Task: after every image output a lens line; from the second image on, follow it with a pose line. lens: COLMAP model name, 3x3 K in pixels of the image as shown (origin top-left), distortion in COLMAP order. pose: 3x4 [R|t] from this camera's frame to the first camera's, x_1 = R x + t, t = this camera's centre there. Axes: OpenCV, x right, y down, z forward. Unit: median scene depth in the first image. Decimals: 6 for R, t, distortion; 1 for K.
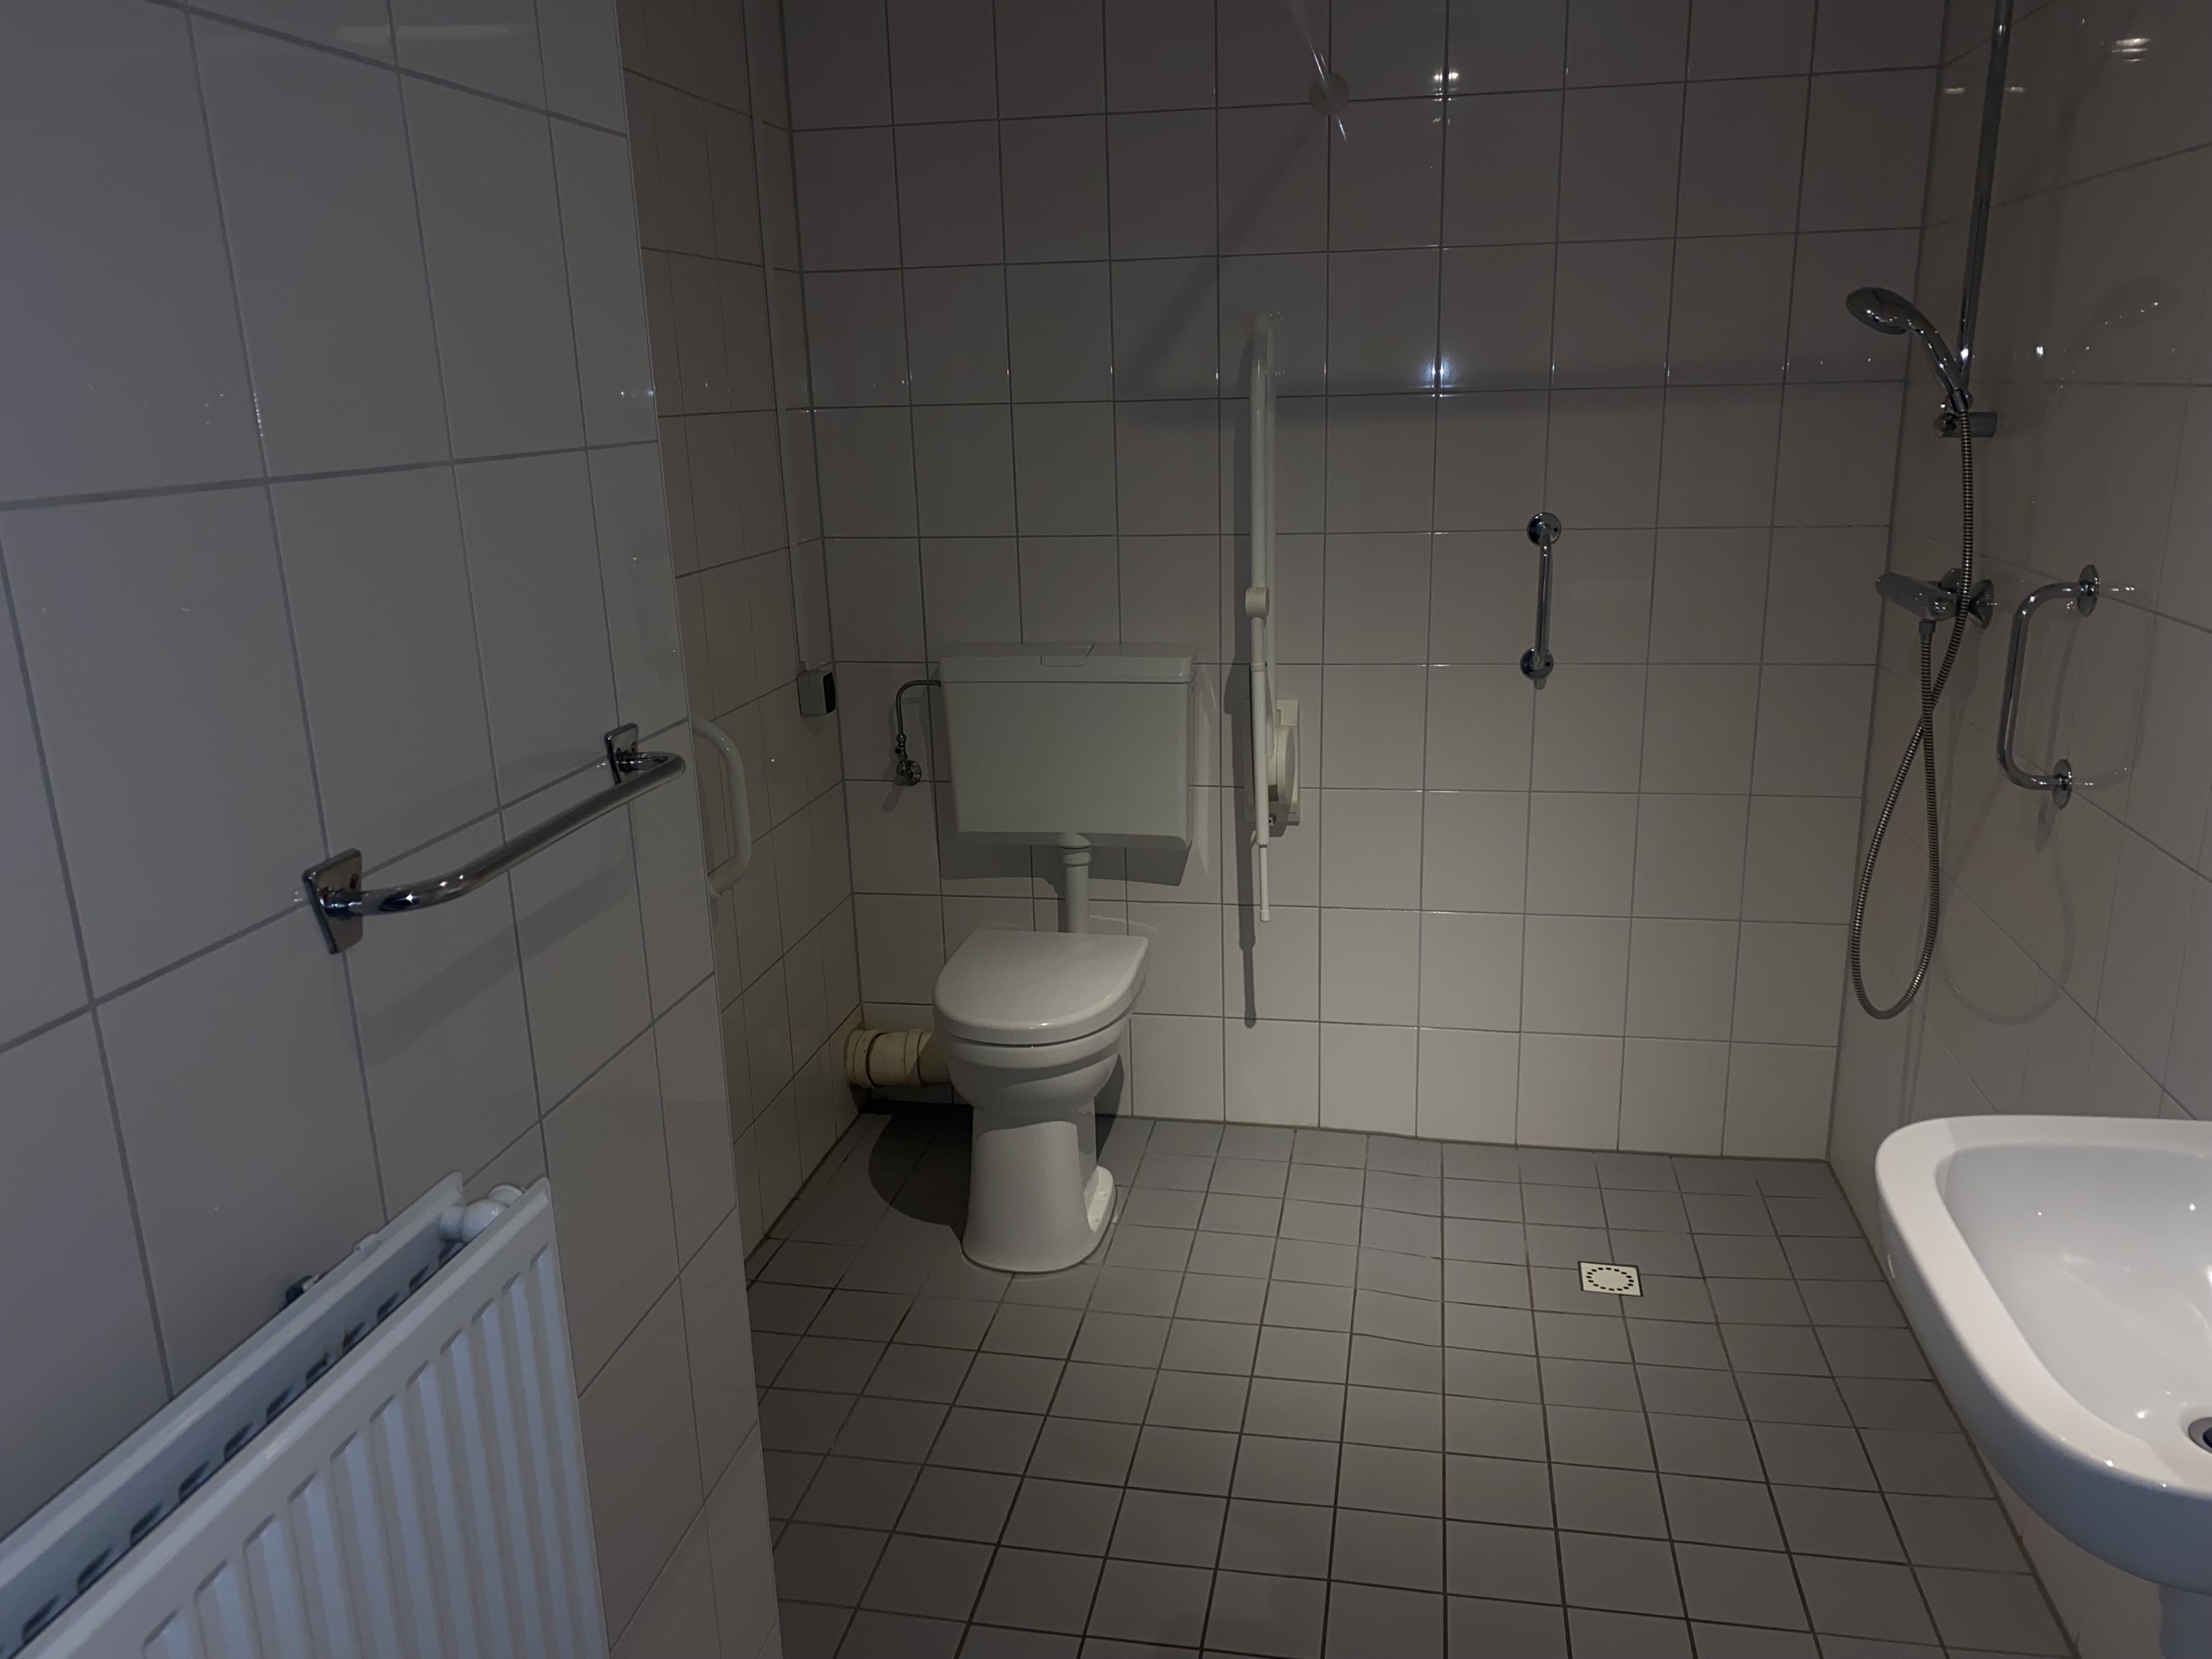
lens RADIAL K [[1708.6, 0, 1106.0], [0, 1708.6, 829.5], [0, 0, 1]] dist [0.028823, -0.000989]
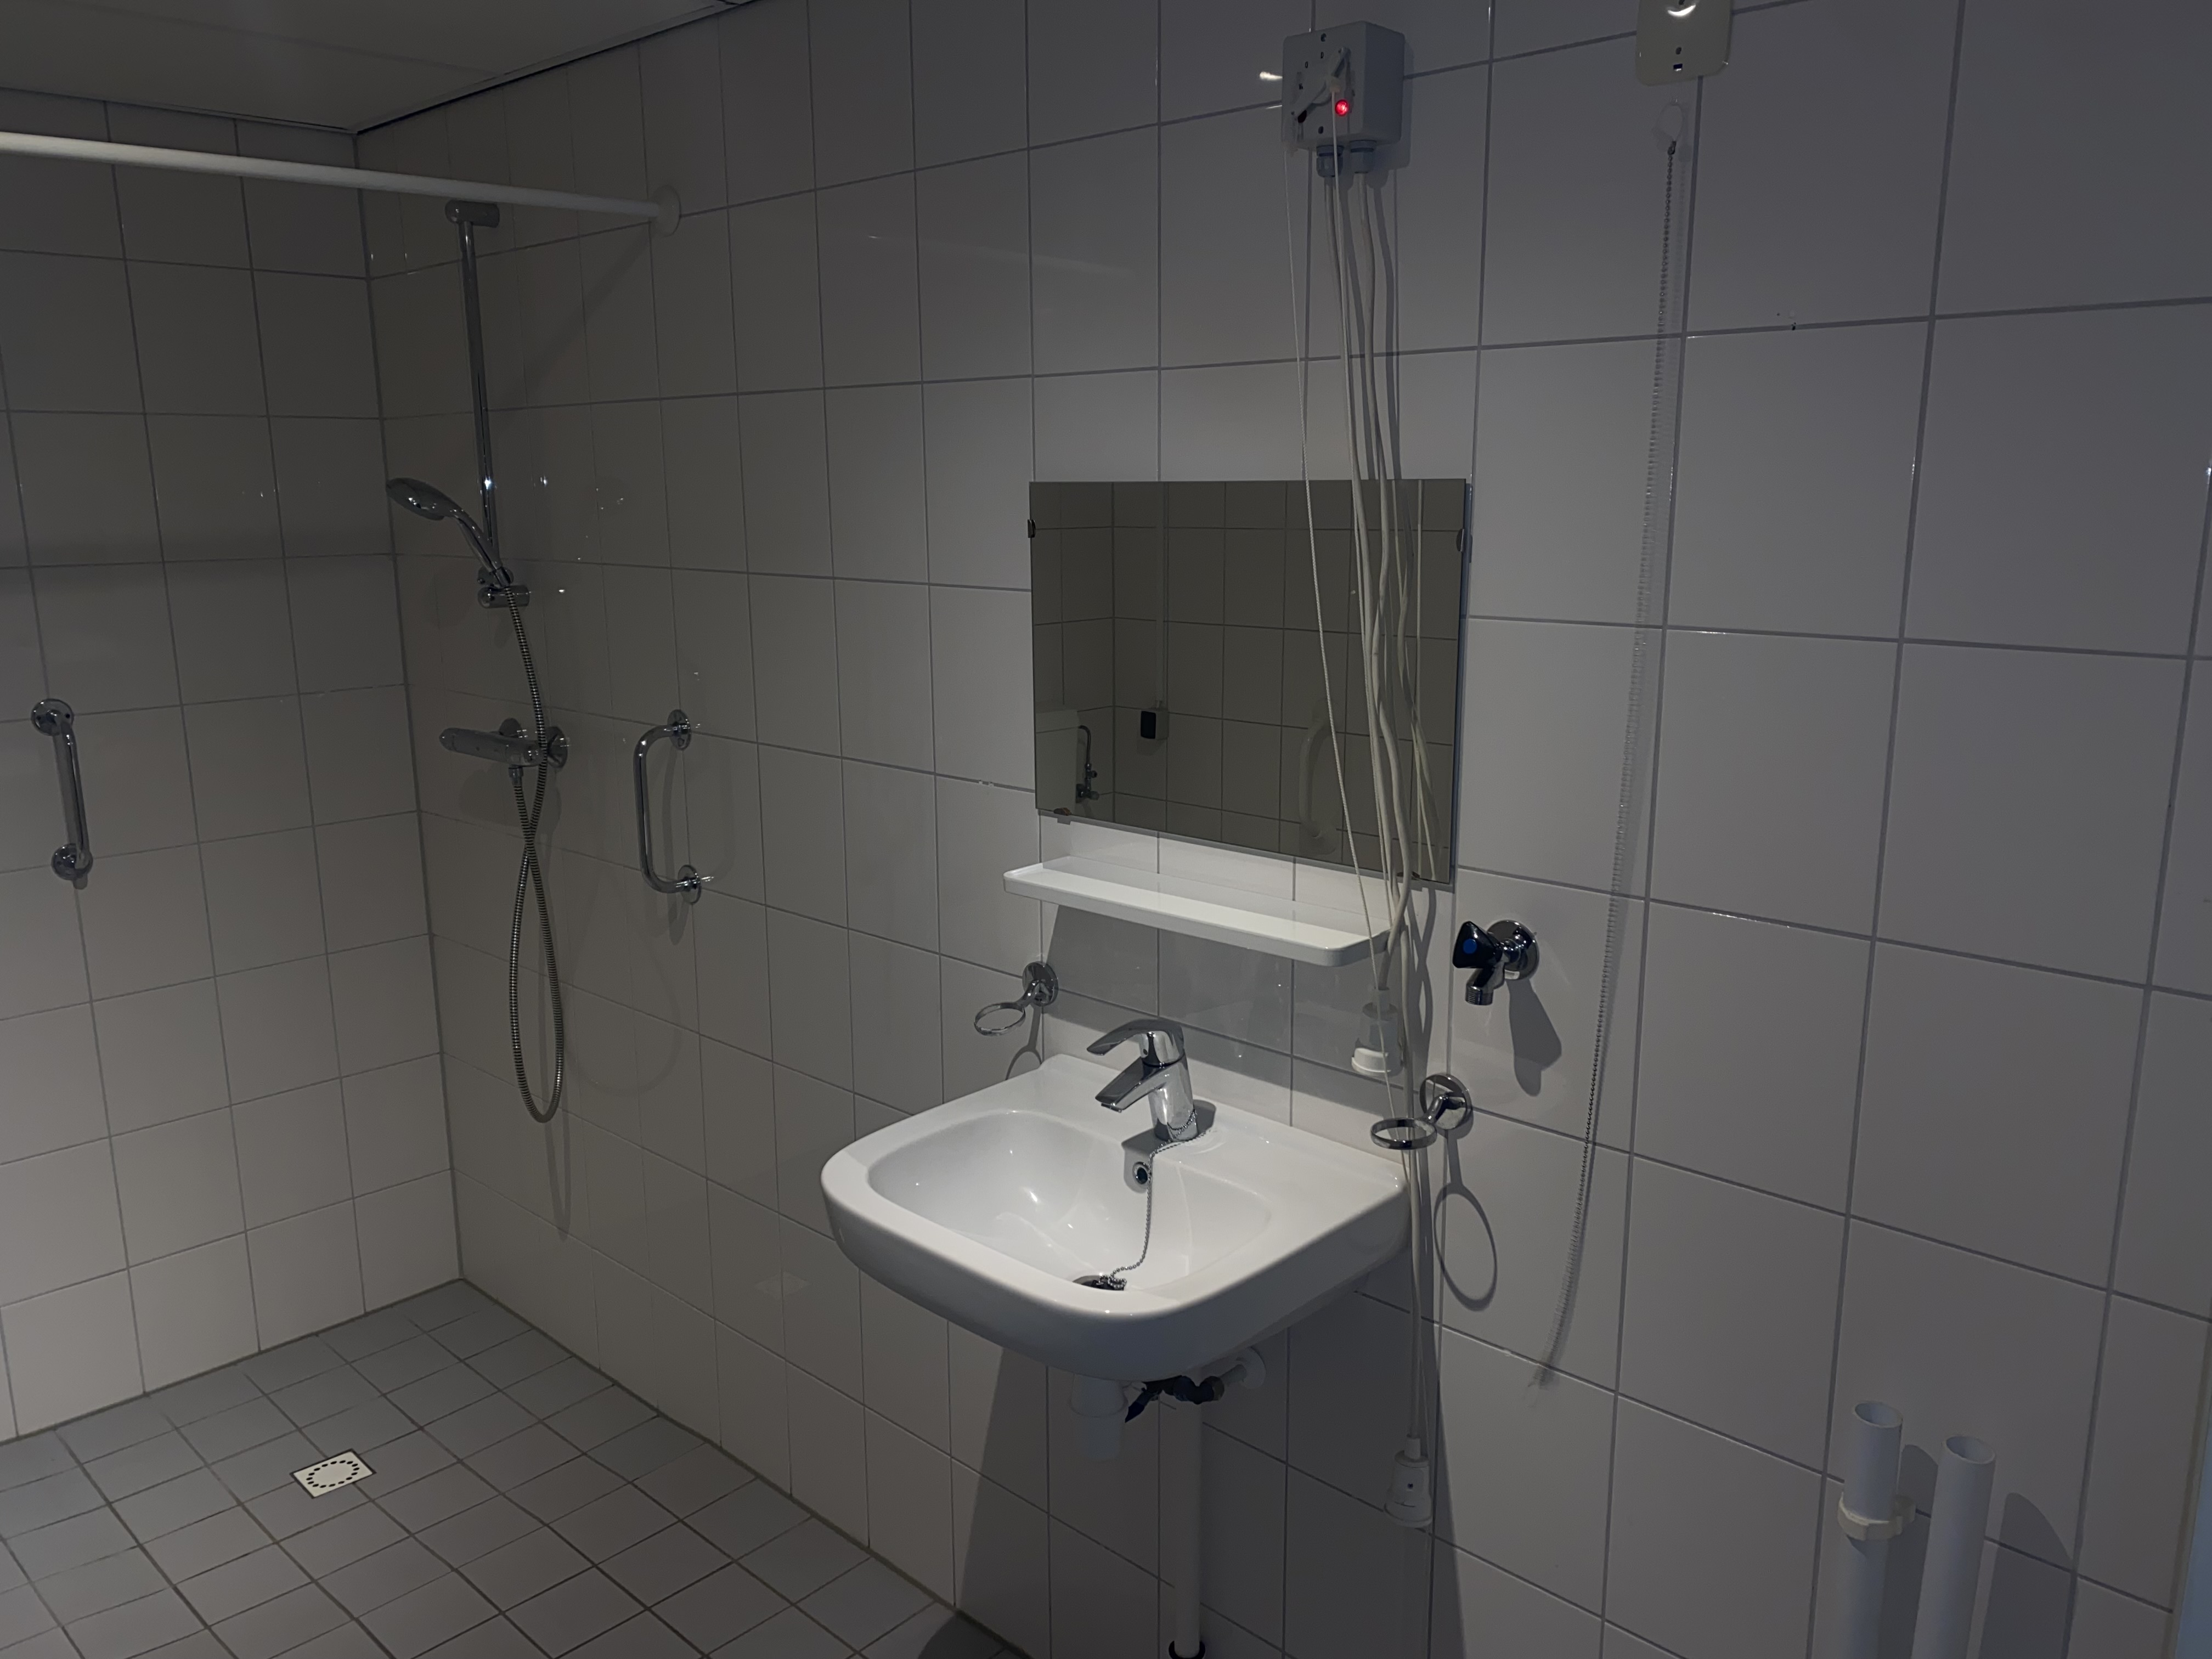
lens RADIAL K [[1708.6, 0, 1106.0], [0, 1708.6, 829.5], [0, 0, 1]] dist [0.028823, -0.000989]
pose [[0.552085, -0.151772, 0.819858, -0.212996], [0.209944, 0.976916, 0.039472, -0.039681], [-0.806924, 0.150333, 0.571204, 0.045038]]
